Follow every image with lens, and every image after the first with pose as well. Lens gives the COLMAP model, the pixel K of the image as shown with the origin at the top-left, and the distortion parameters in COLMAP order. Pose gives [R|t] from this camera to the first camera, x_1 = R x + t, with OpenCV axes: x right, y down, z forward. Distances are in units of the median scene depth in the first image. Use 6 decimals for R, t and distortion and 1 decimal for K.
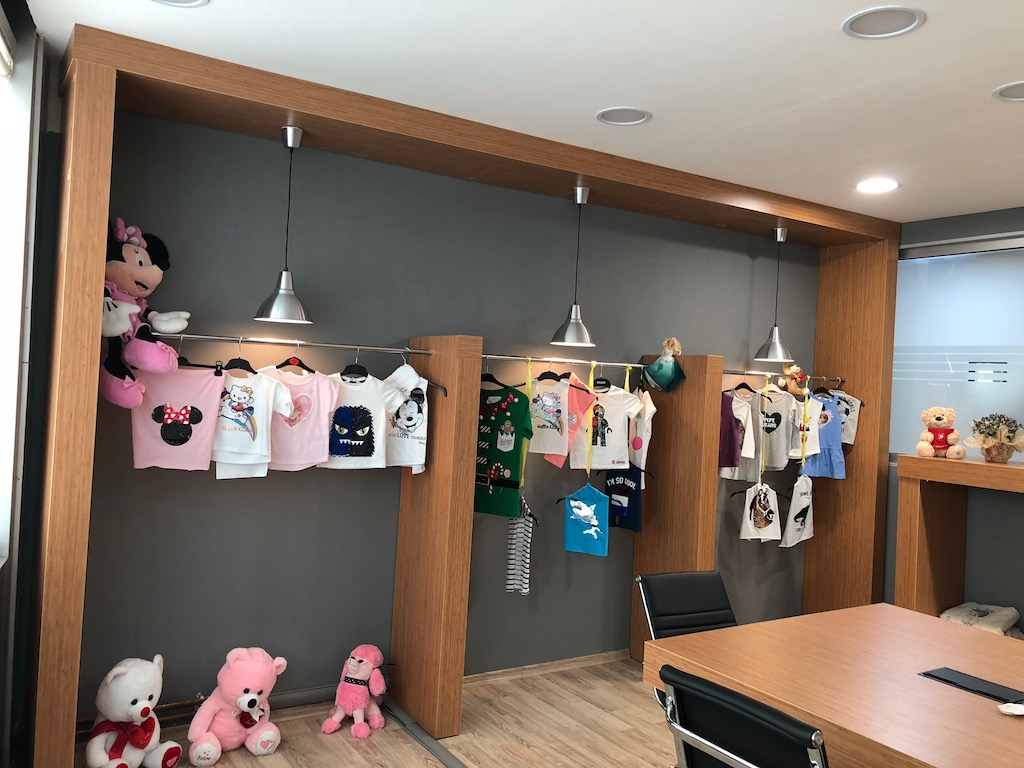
lens RADIAL K [[838.5, 0, 500.8], [0, 838.5, 378.2], [0, 0, 1]] dist [0.045020, -0.050352]
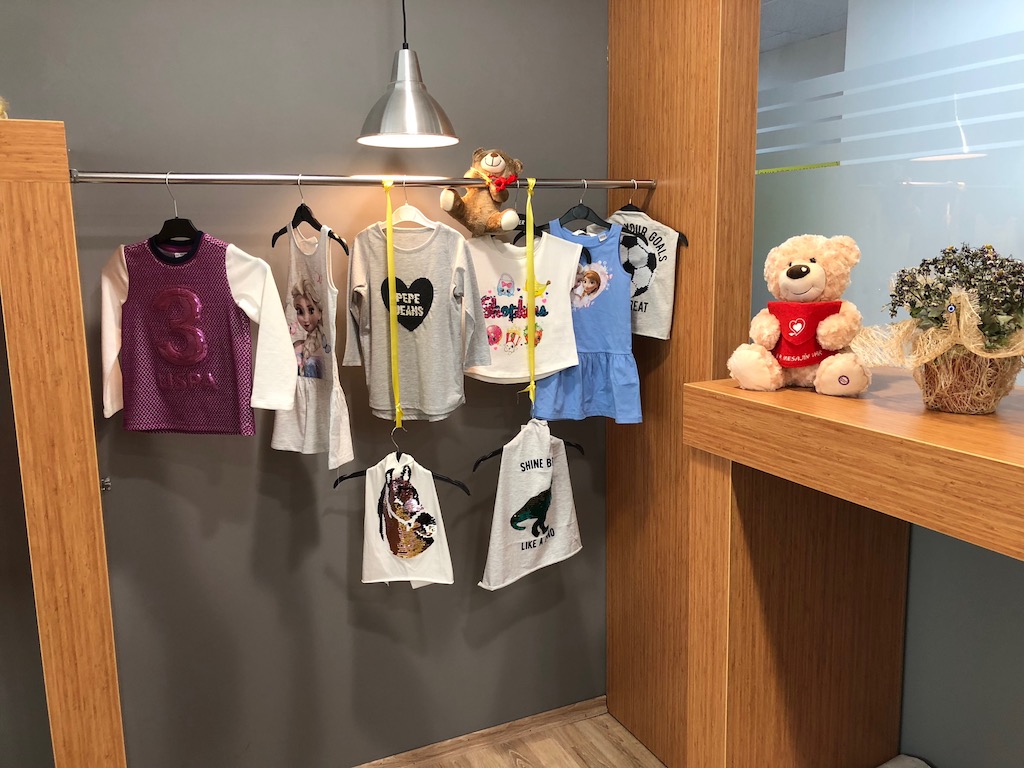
lens RADIAL K [[838.5, 0, 500.8], [0, 838.5, 378.2], [0, 0, 1]] dist [0.045020, -0.050352]
pose [[0.989784, -0.043588, -0.135751, 0.557716], [0.065547, 0.984651, 0.161758, 0.034965], [0.126617, -0.169003, 0.977449, 0.824357]]
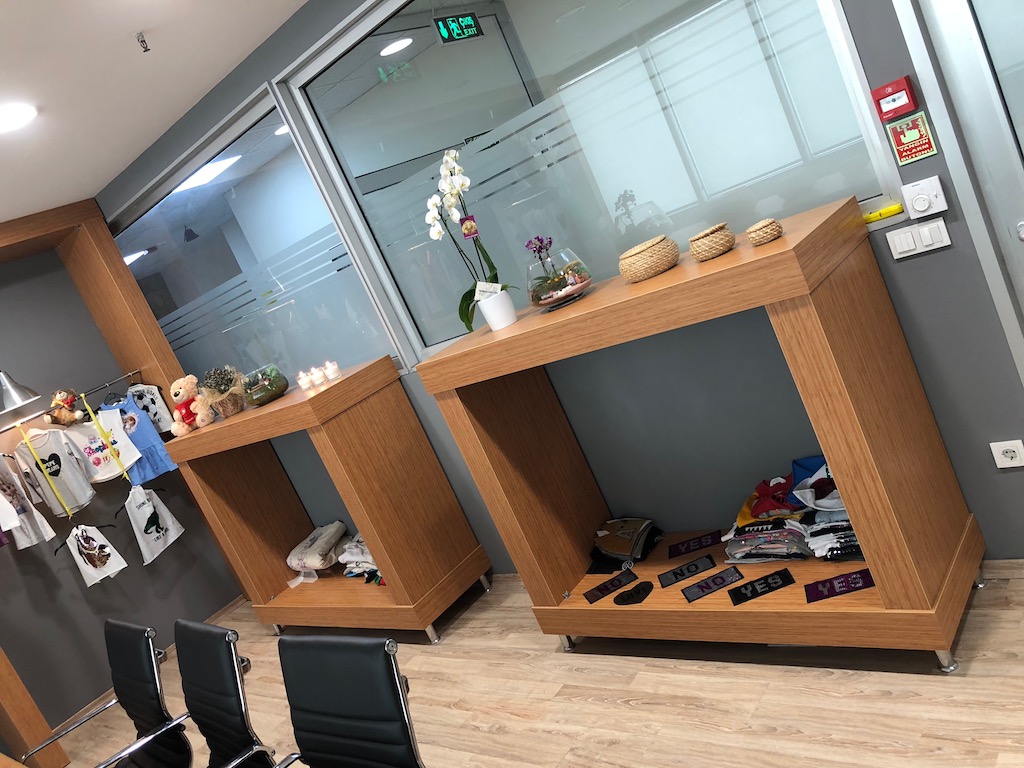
lens RADIAL K [[838.5, 0, 500.8], [0, 838.5, 378.2], [0, 0, 1]] dist [0.045020, -0.050352]
pose [[0.852428, -0.482749, 0.200798, 0.807653], [0.451970, 0.873440, 0.181178, 0.031048], [-0.262849, -0.063686, 0.962733, -0.022639]]
